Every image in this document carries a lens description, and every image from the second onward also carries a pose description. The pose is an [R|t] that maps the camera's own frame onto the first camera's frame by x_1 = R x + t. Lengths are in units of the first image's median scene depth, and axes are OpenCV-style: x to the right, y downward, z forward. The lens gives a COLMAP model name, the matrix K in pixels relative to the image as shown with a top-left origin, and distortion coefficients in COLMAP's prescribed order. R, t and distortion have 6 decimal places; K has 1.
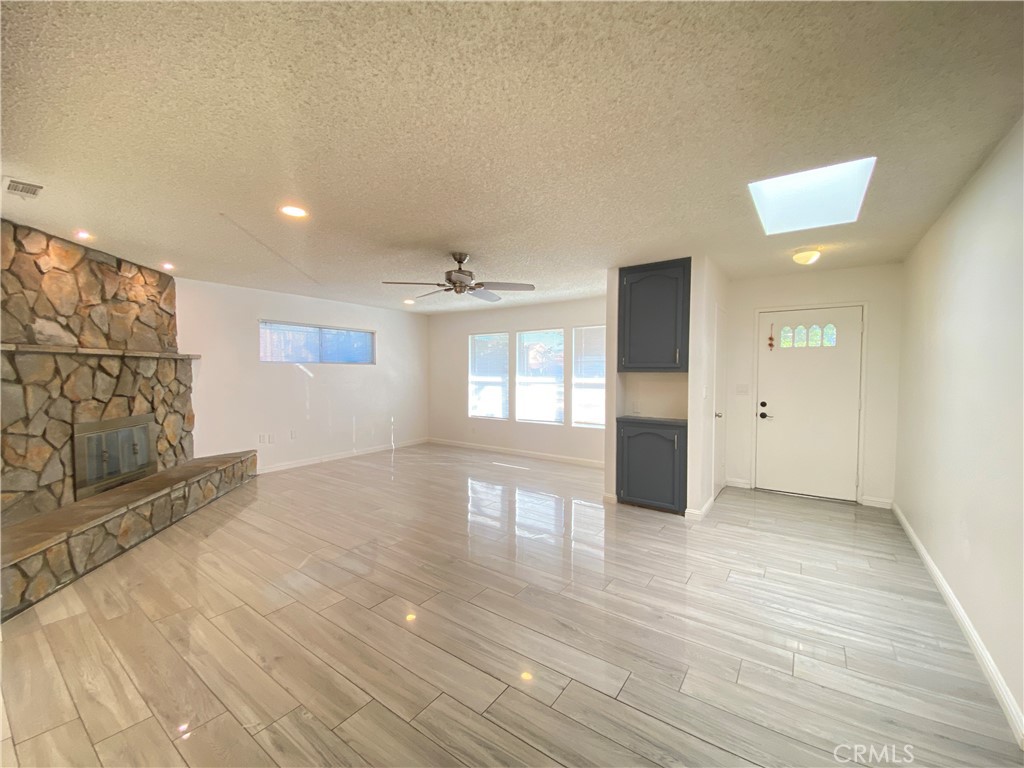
lens RADIAL K [[413.5, 0, 510.9], [0, 413.5, 386.1], [0, 0, 1]] dist [0.024191, -0.021534]
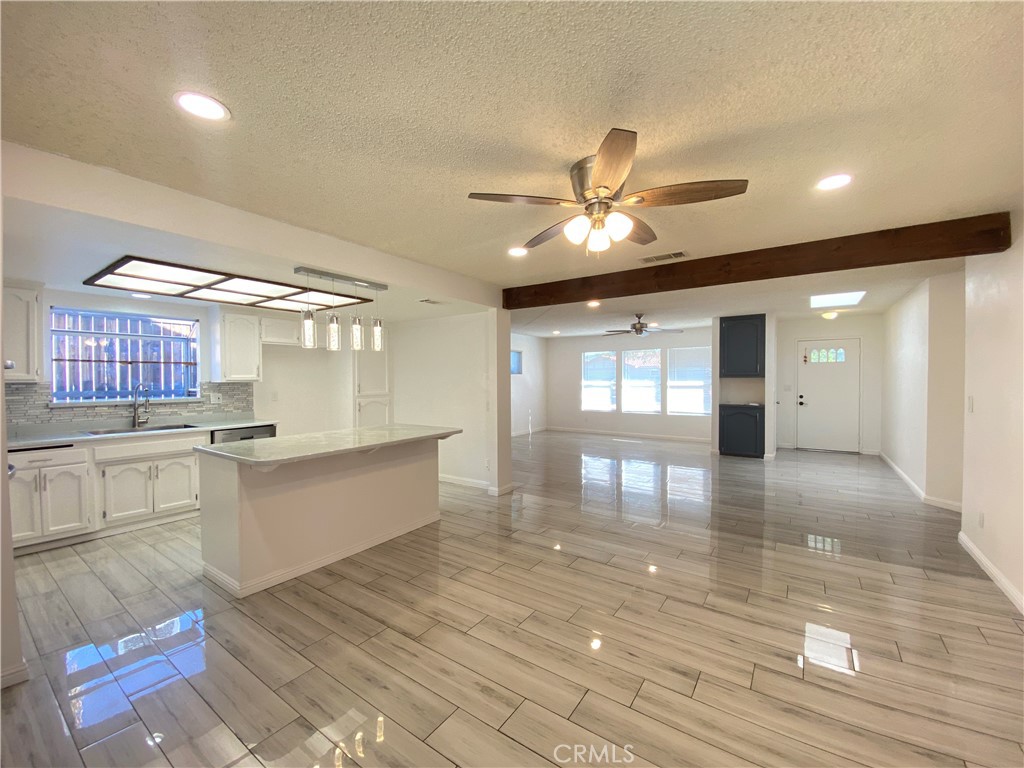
lens RADIAL K [[413.5, 0, 510.9], [0, 413.5, 386.1], [0, 0, 1]] dist [0.024191, -0.021534]
pose [[0.999958, -0.008083, 0.004262, -0.685580], [0.008157, 0.999807, -0.017845, 0.027529], [-0.004117, 0.017879, 0.999832, -0.803068]]
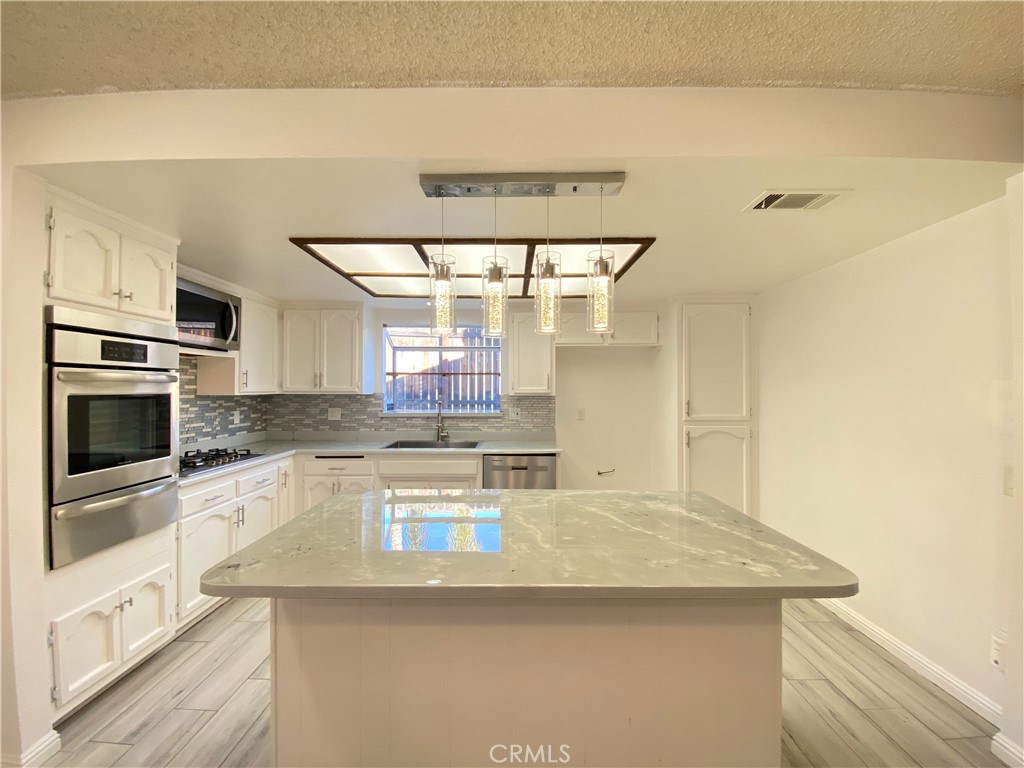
lens RADIAL K [[413.5, 0, 510.9], [0, 413.5, 386.1], [0, 0, 1]] dist [0.024191, -0.021534]
pose [[0.569203, -0.008982, -0.822148, -0.700287], [-0.028509, 0.999123, -0.030652, -0.004170], [0.821703, 0.040886, 0.568448, -0.143880]]
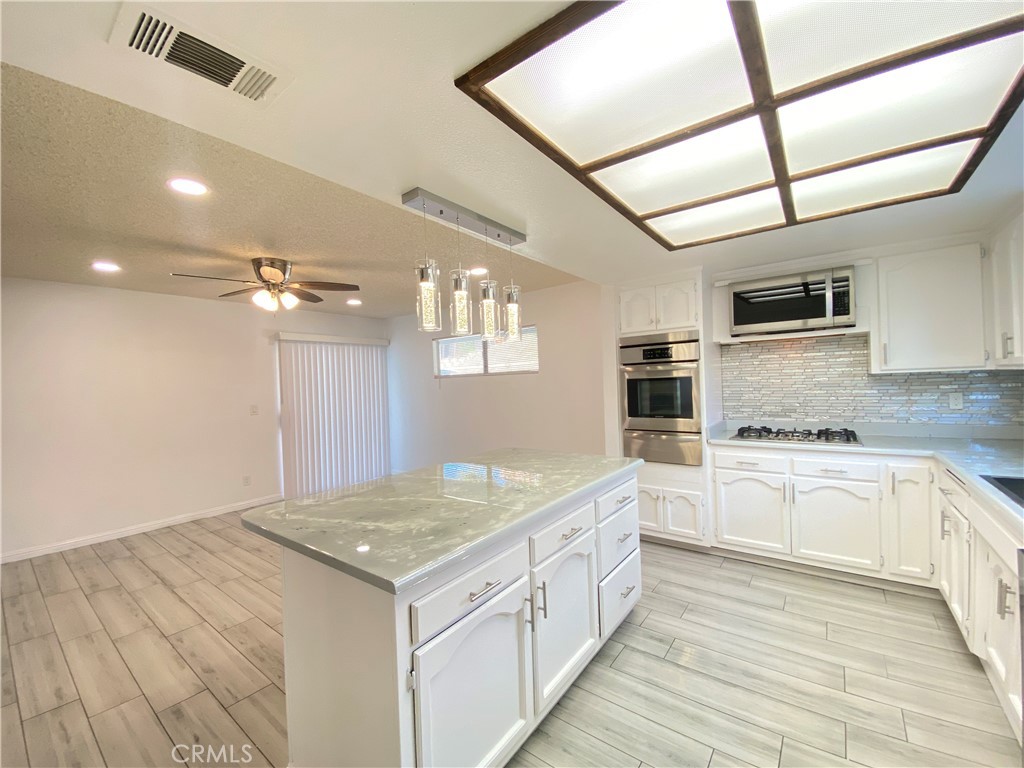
lens RADIAL K [[413.5, 0, 510.9], [0, 413.5, 386.1], [0, 0, 1]] dist [0.024191, -0.021534]
pose [[-0.998746, 0.029471, 0.040474, -1.107857], [0.031220, 0.998575, 0.043277, -0.026655], [-0.039141, 0.044487, -0.998243, 0.653126]]
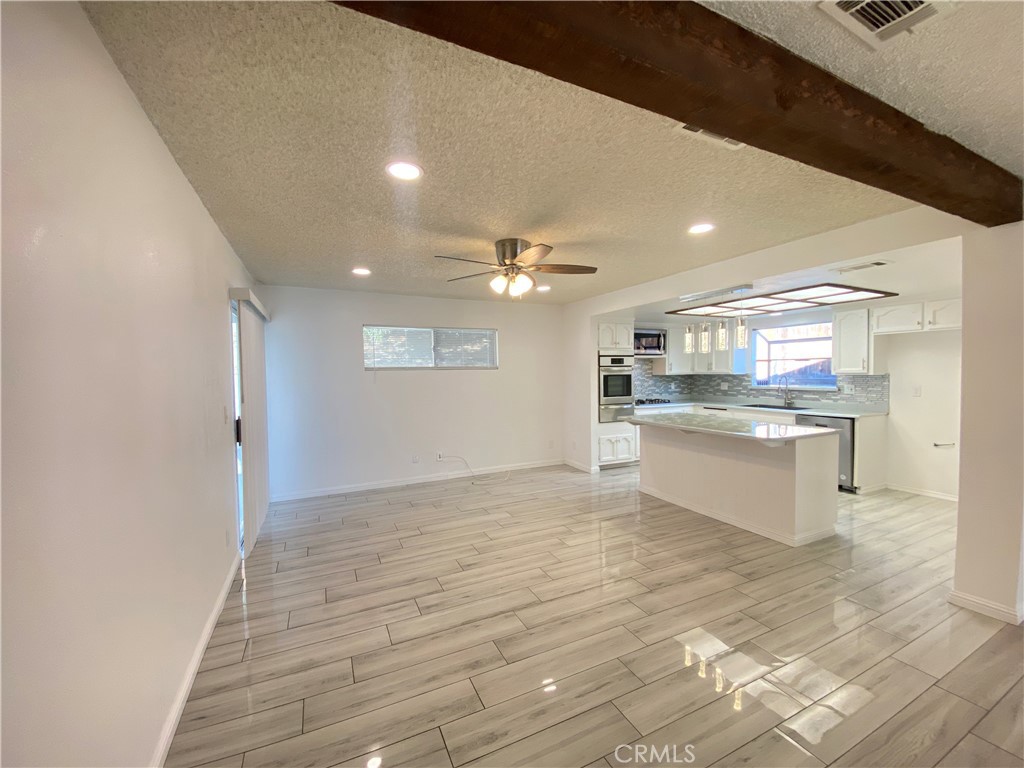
lens RADIAL K [[413.5, 0, 510.9], [0, 413.5, 386.1], [0, 0, 1]] dist [0.024191, -0.021534]
pose [[-0.497854, 0.031127, -0.866702, 0.196287], [-0.020280, 0.998665, 0.047516, -0.019251], [0.867023, 0.041233, -0.496558, 0.193013]]
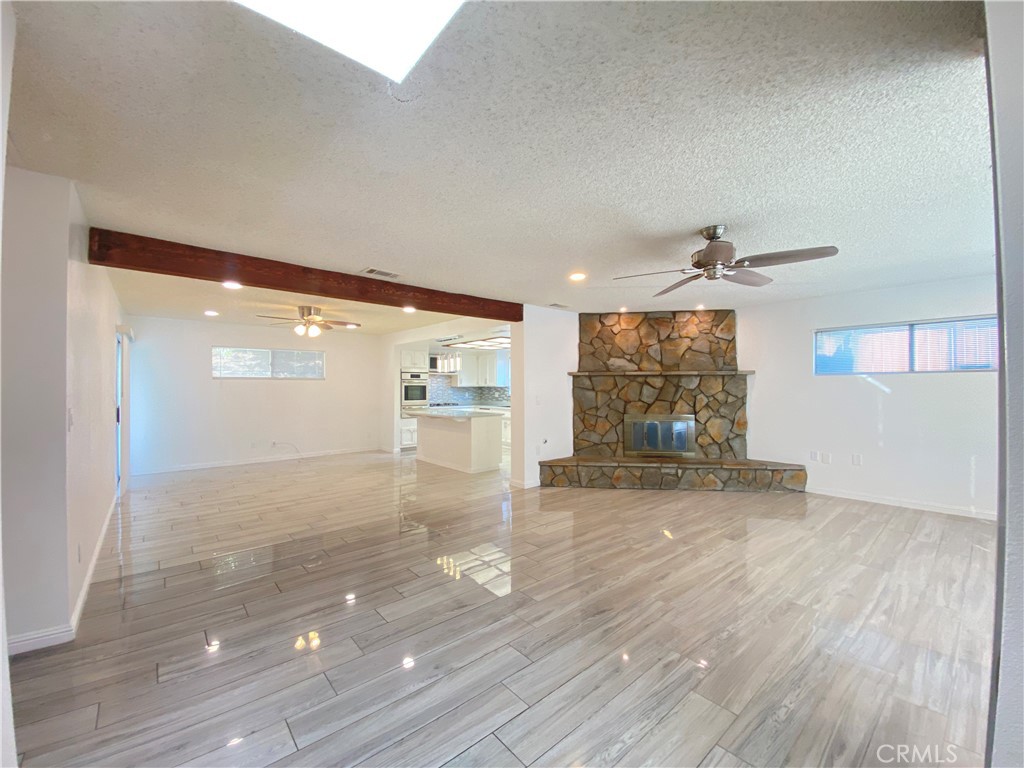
lens RADIAL K [[413.5, 0, 510.9], [0, 413.5, 386.1], [0, 0, 1]] dist [0.024191, -0.021534]
pose [[-0.247864, -0.007107, -0.968769, 0.724647], [-0.034245, 0.999412, 0.001430, -0.013711], [0.968189, 0.033530, -0.247962, 0.847095]]
